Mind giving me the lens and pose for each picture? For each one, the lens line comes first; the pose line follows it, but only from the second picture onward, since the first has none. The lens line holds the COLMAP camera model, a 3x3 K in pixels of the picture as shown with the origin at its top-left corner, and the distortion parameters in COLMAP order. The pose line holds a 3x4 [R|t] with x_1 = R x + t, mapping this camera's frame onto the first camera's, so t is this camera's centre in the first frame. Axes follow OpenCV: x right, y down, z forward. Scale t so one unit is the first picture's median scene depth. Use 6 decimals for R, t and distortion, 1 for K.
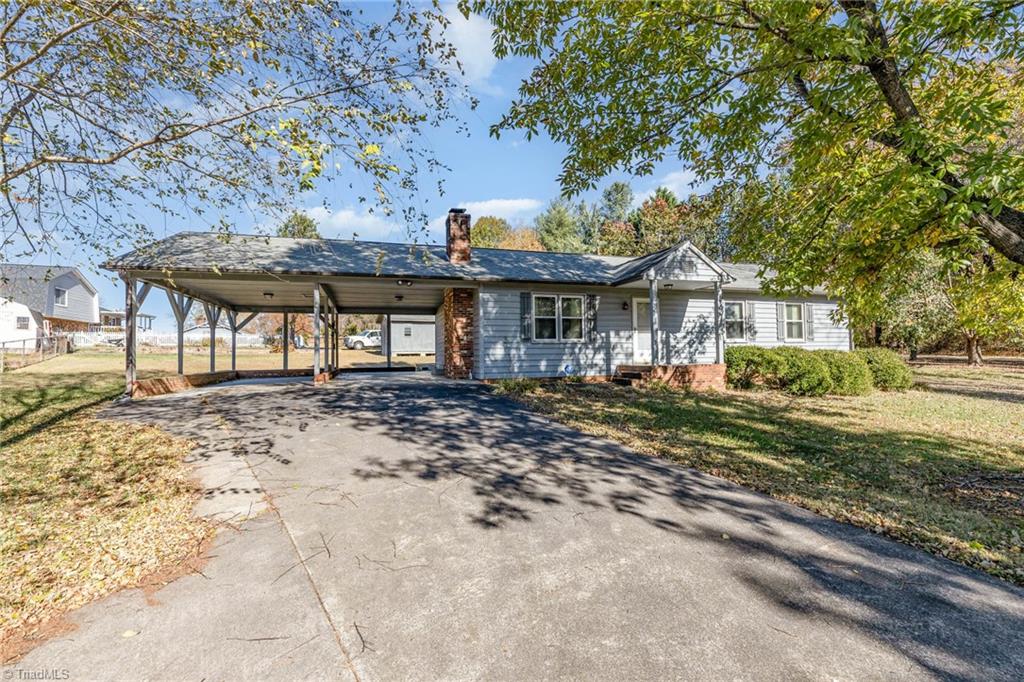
lens RADIAL K [[418.3, 0, 511.4], [0, 418.3, 339.1], [0, 0, 1]] dist [0.000725, 0.000061]
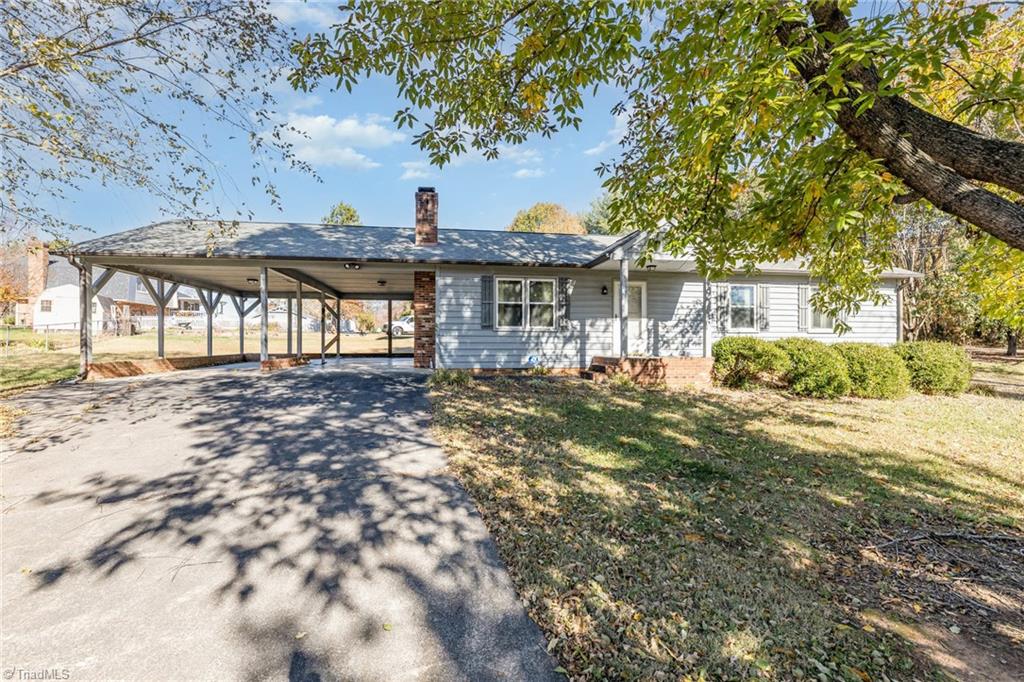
lens RADIAL K [[418.3, 0, 511.4], [0, 418.3, 339.1], [0, 0, 1]] dist [0.000725, 0.000061]
pose [[0.990462, 0.013294, -0.137144, 0.204598], [-0.008770, 0.999399, 0.033535, -0.003455], [0.137507, -0.032012, 0.989983, 0.088447]]
